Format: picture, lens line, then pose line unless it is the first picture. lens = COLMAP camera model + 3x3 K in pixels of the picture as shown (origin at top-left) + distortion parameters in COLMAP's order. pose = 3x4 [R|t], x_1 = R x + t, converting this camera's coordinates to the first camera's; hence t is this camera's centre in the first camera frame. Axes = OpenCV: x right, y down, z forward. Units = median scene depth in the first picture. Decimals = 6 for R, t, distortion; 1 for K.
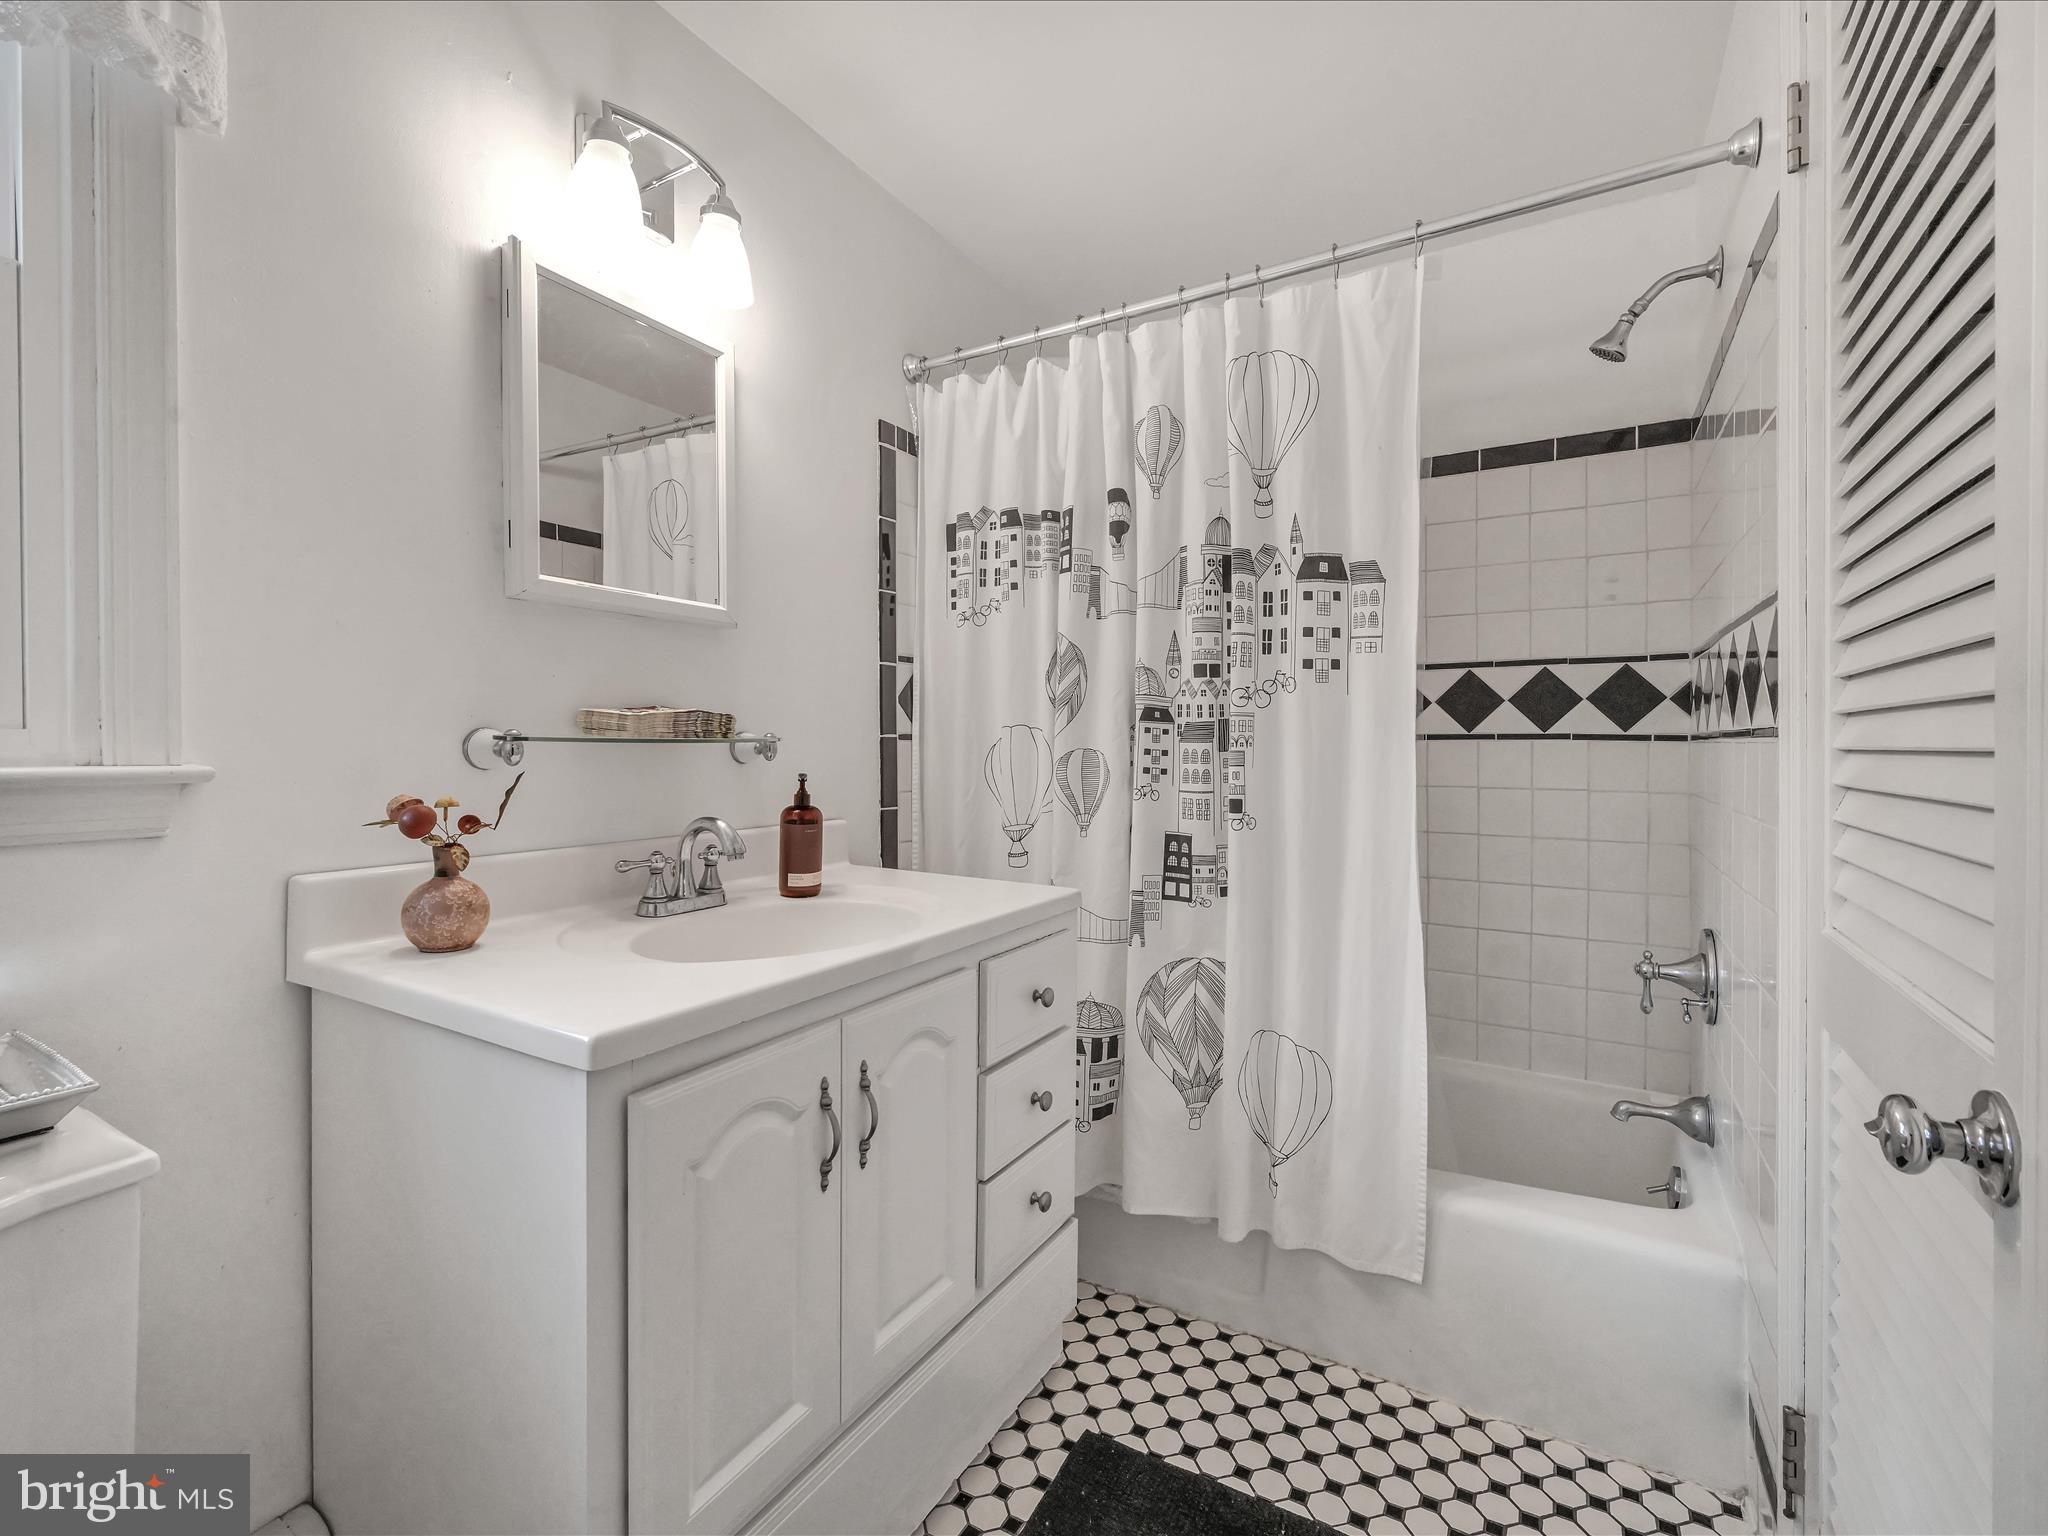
lens RADIAL K [[928.3, 0, 1024.0], [0, 928.3, 768.0], [0, 0, 1]] dist [-0.001291, -0.000435]
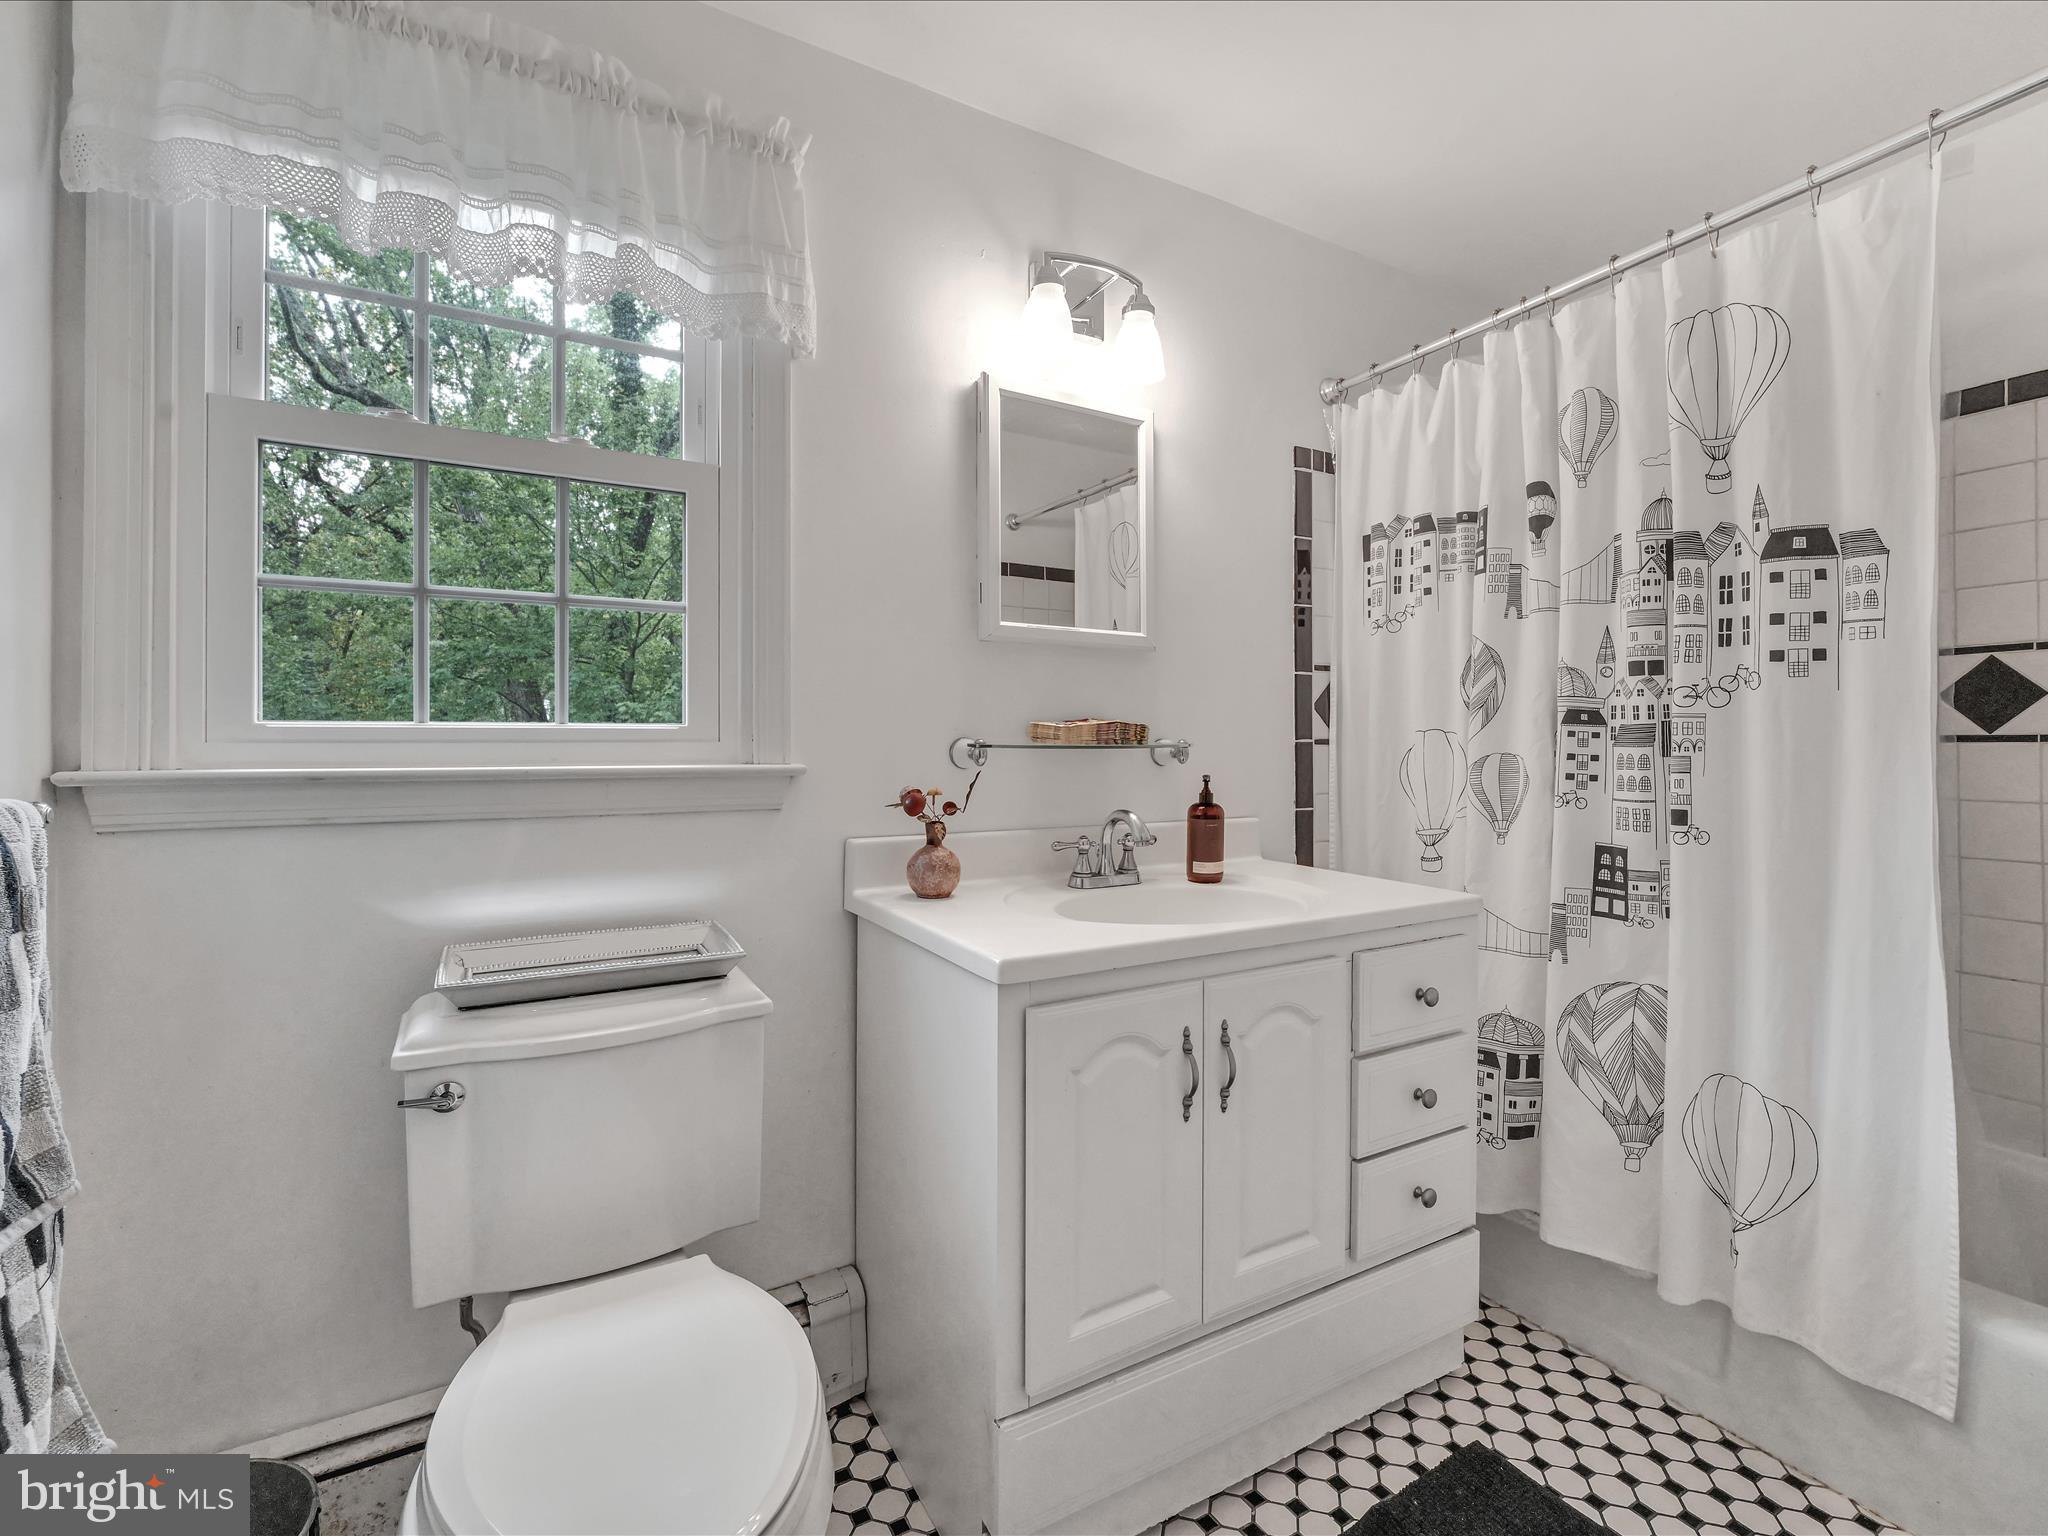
lens RADIAL K [[928.3, 0, 1024.0], [0, 928.3, 768.0], [0, 0, 1]] dist [-0.001291, -0.000435]
pose [[0.866393, 0.009100, -0.499281, 0.128452], [-0.010277, 0.999947, 0.000392, -0.000734], [0.499258, 0.004792, 0.866440, -0.097559]]
